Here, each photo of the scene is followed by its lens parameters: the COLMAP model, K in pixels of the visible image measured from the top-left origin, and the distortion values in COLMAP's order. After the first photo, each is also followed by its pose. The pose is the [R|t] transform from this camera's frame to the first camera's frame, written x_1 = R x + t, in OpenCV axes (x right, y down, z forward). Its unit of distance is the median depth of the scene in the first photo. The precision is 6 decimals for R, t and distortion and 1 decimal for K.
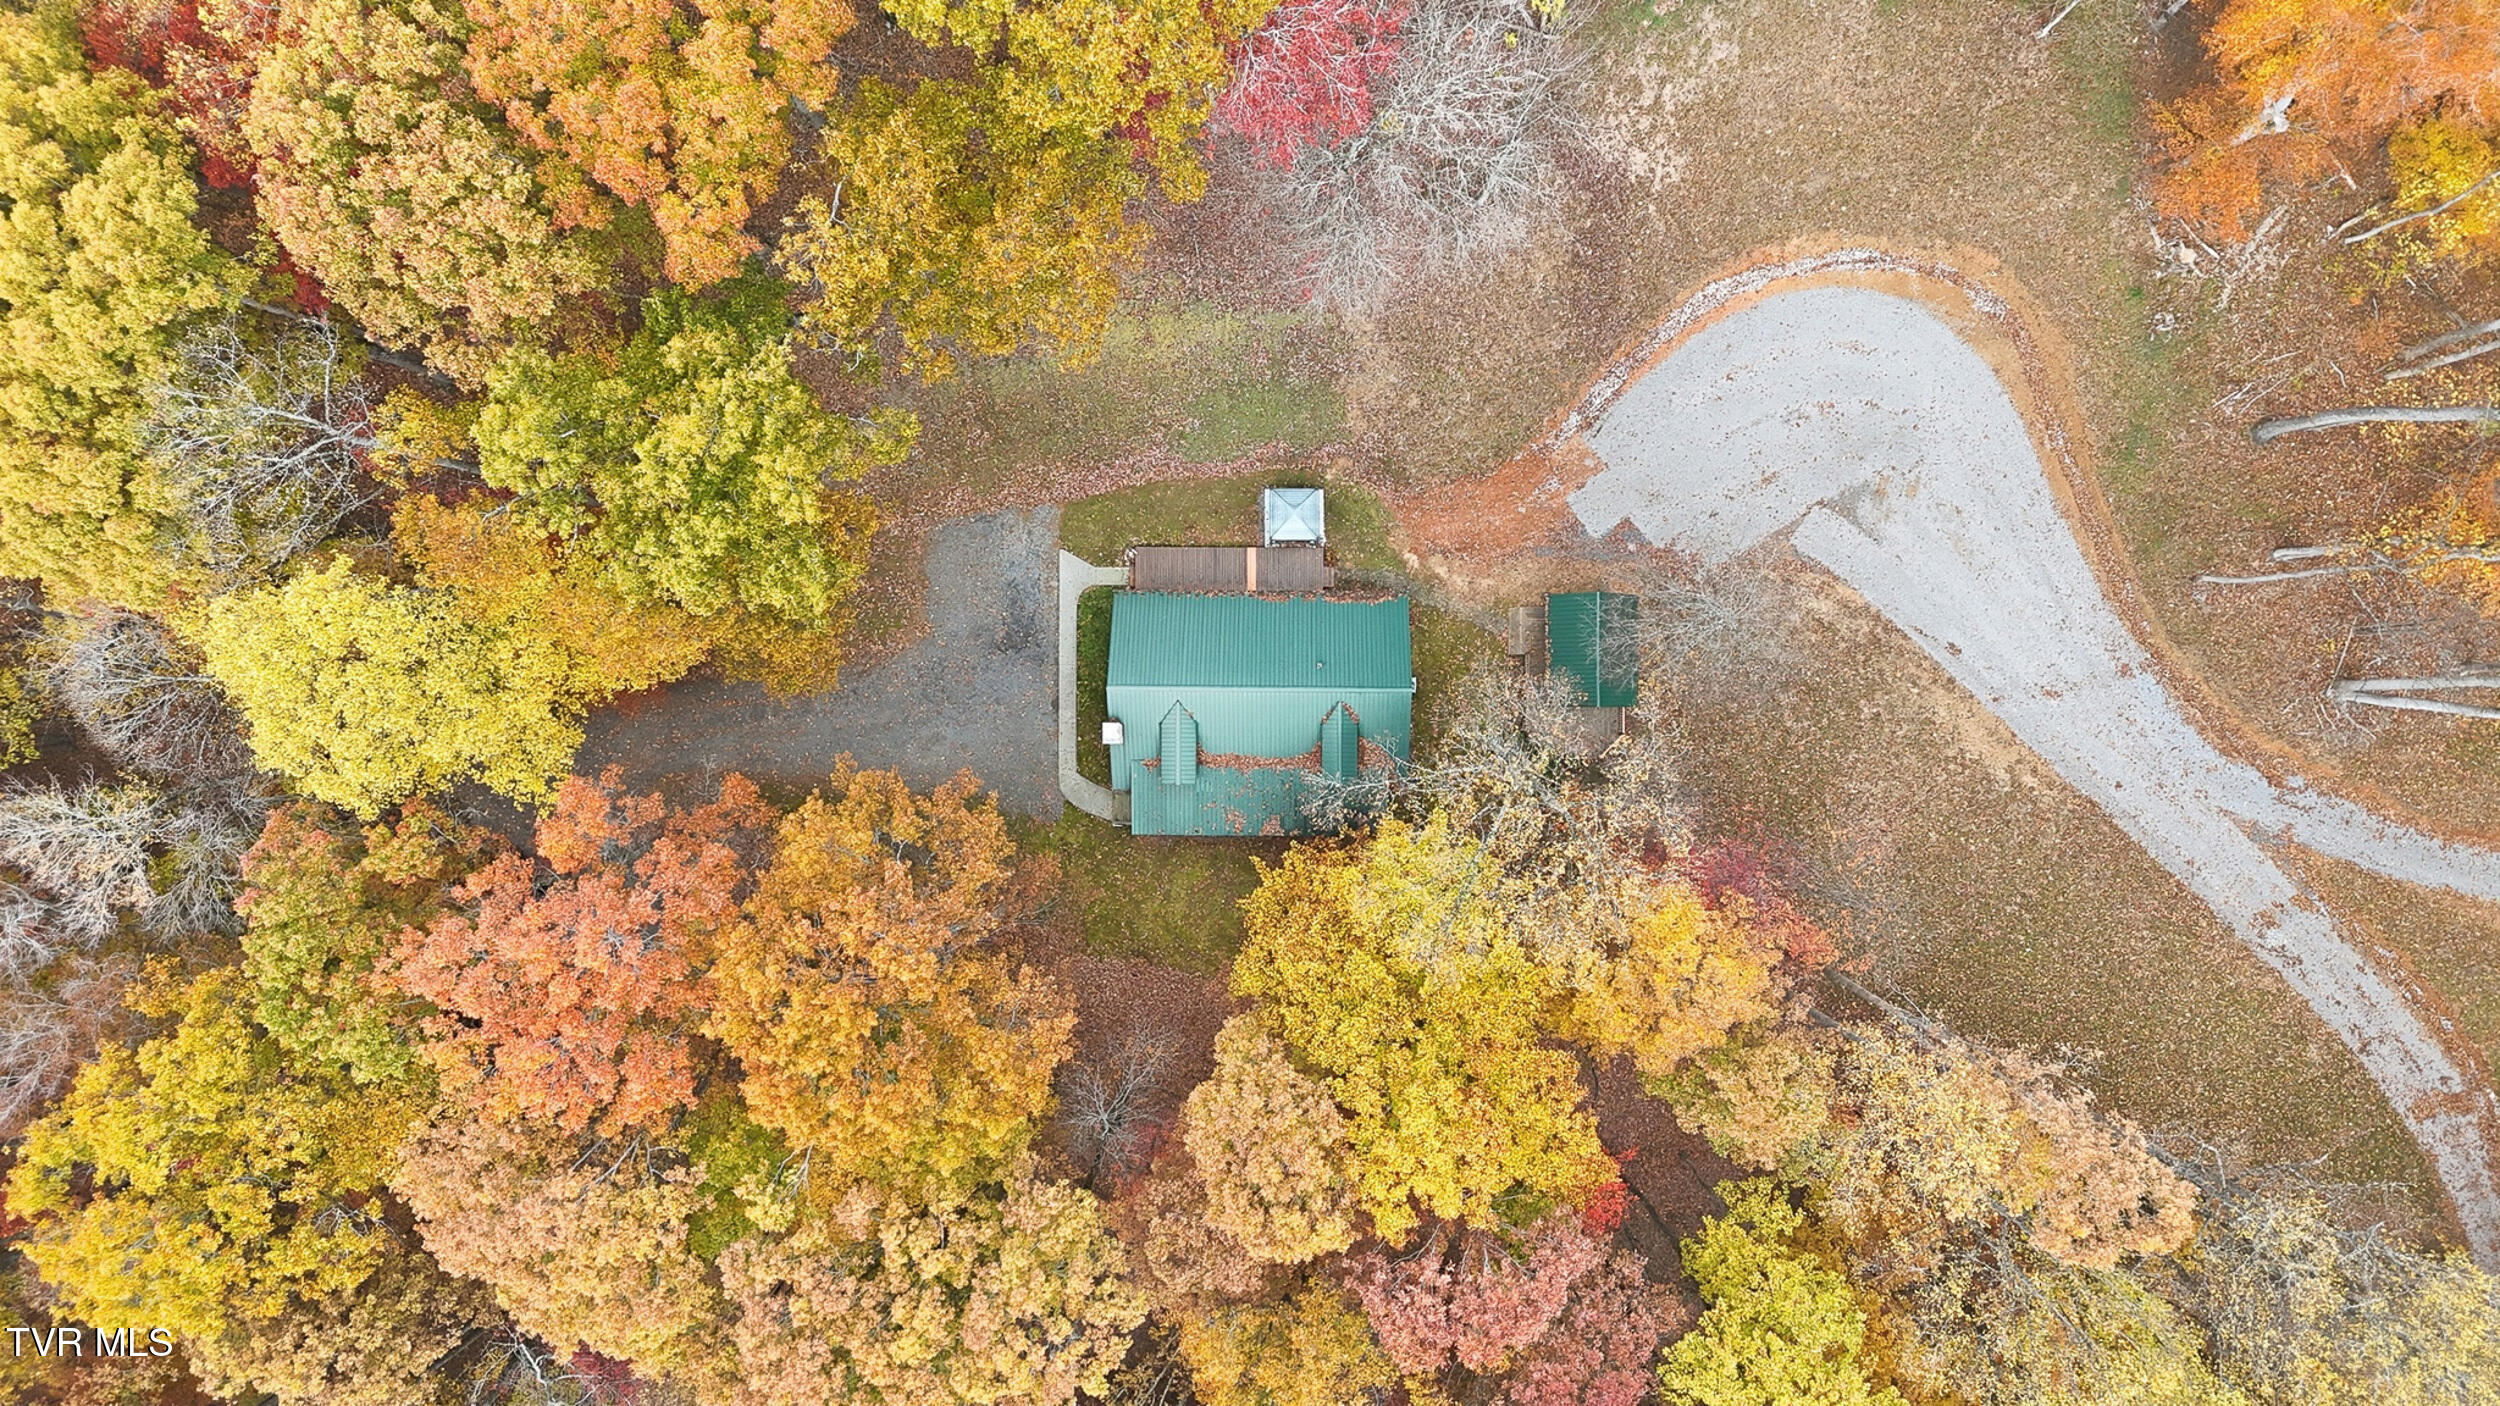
lens RADIAL K [[1829.0, 0, 1246.5], [0, 1829.0, 702.2], [0, 0, 1]] dist [0.071284, -0.060624]
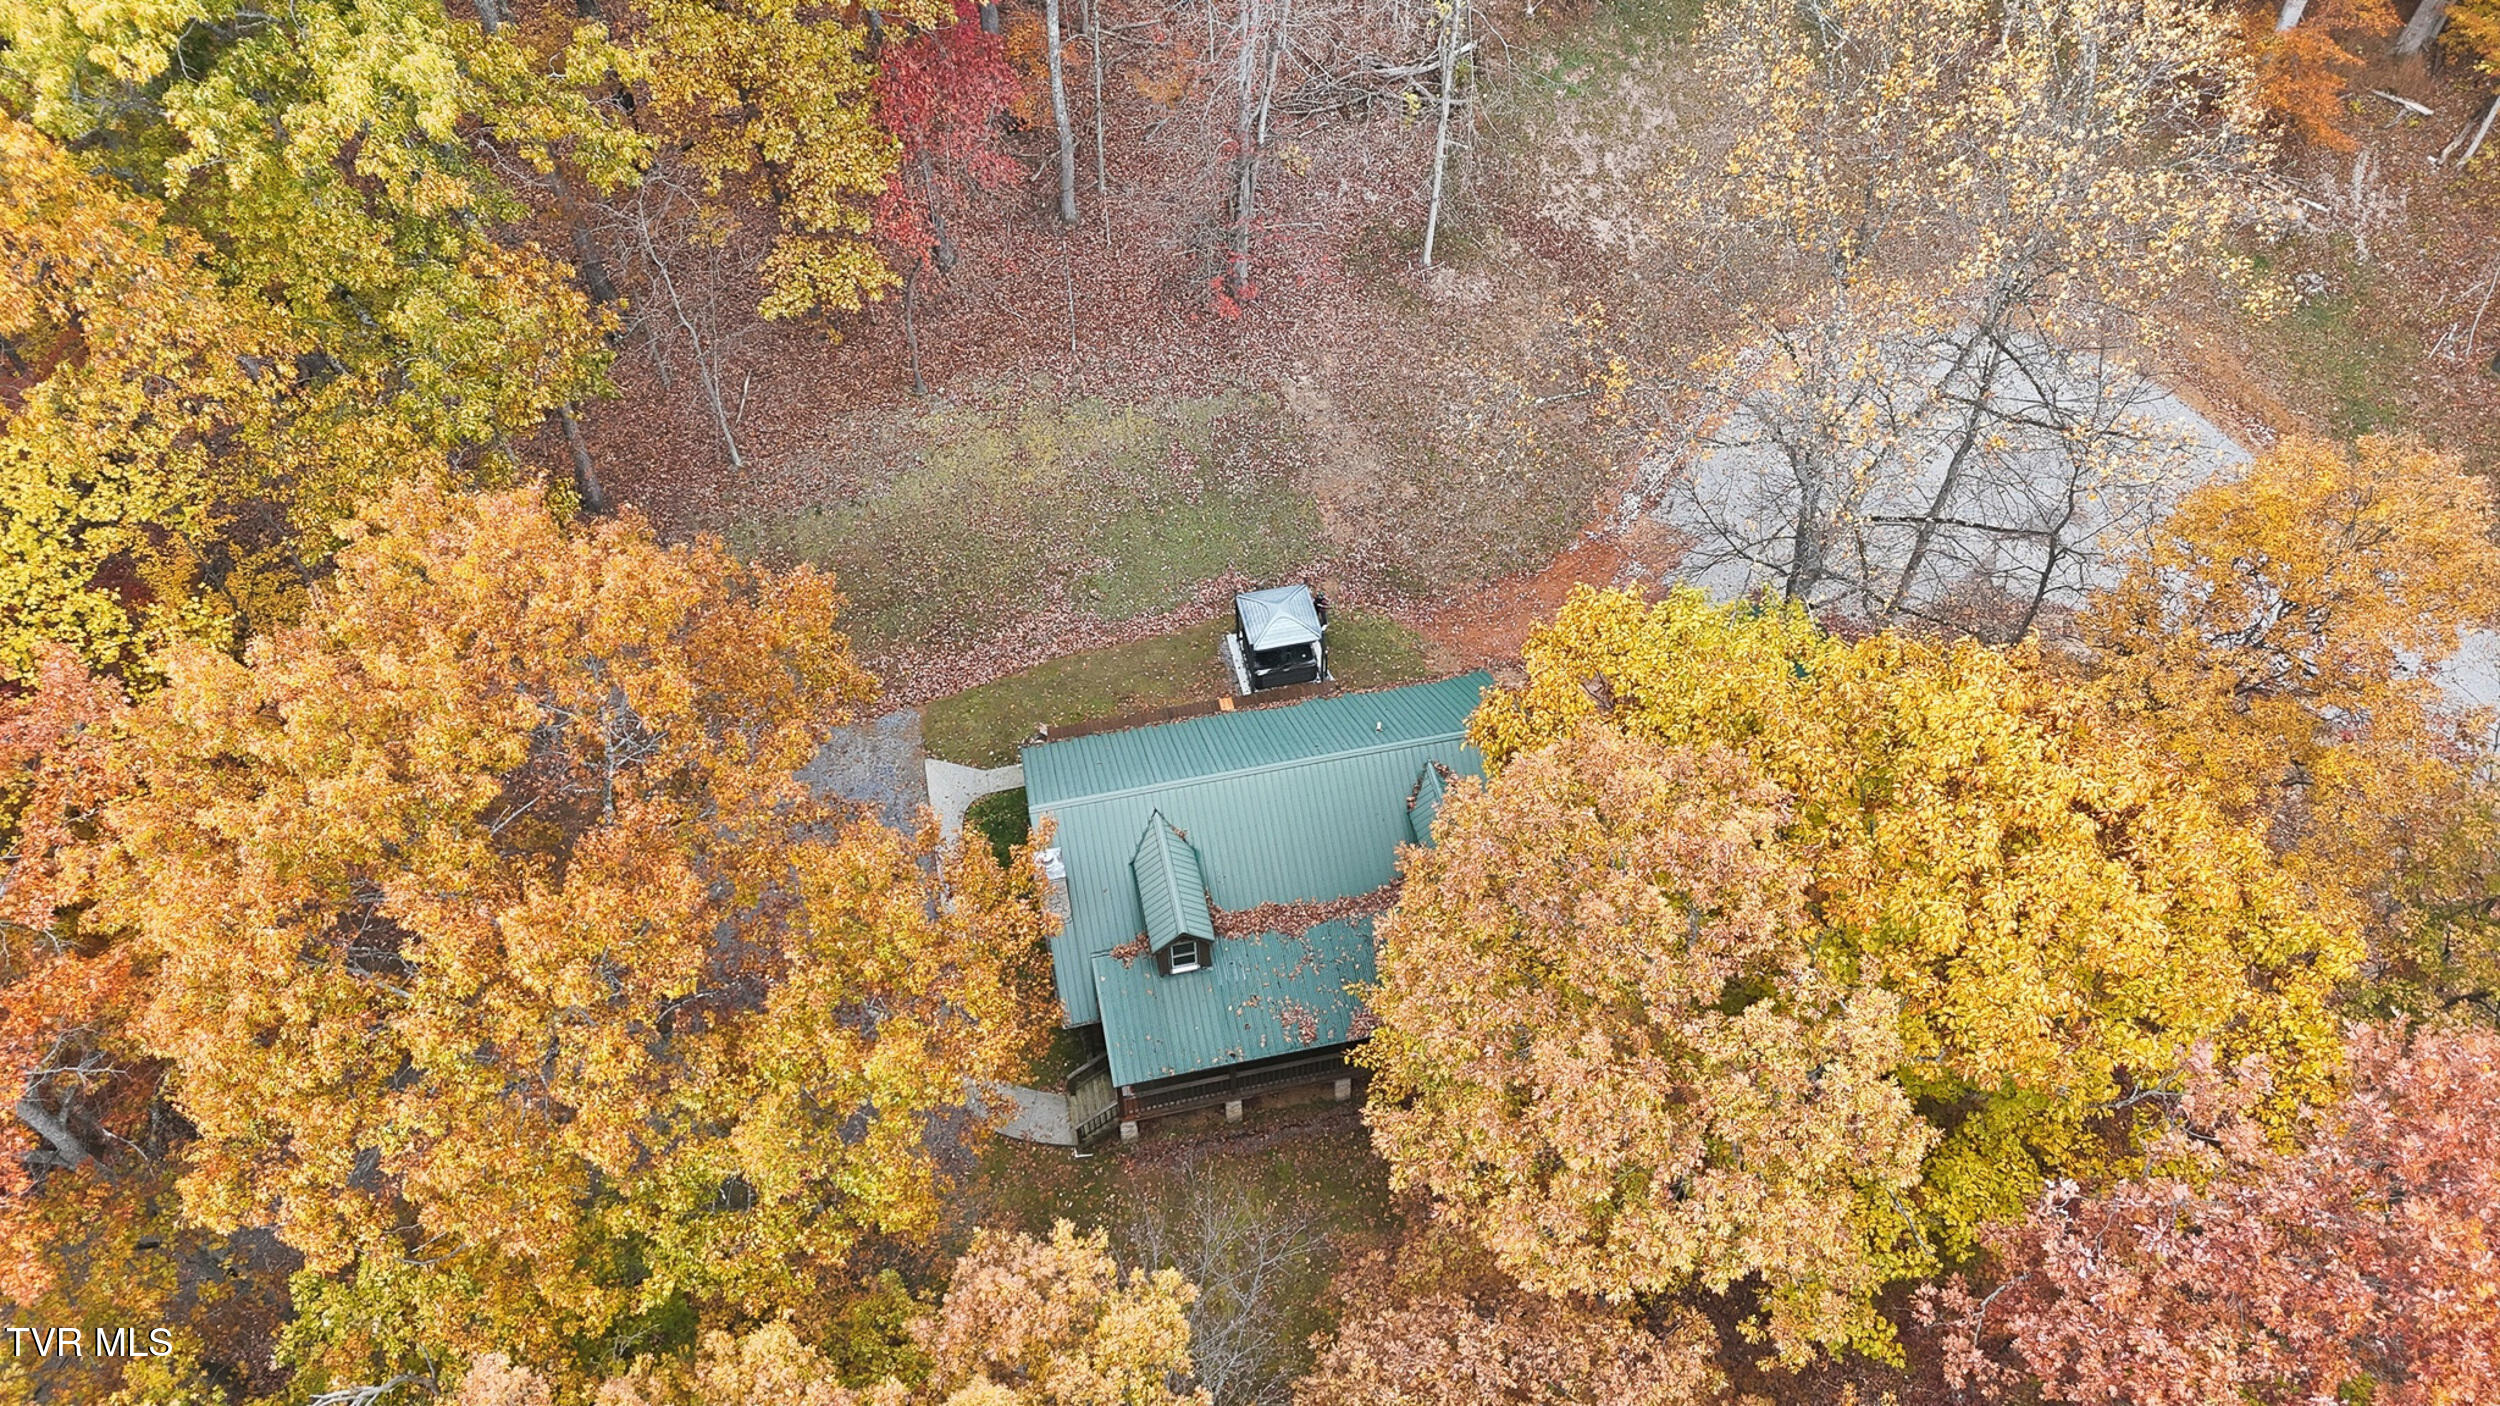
lens RADIAL K [[1829.0, 0, 1255.1], [0, 1829.0, 703.4], [0, 0, 1]] dist [0.071284, -0.060624]
pose [[0.978050, -0.155248, 0.138980, -0.078113], [0.208293, 0.746375, -0.632090, 0.333864], [-0.005601, 0.647164, 0.762330, 0.522857]]
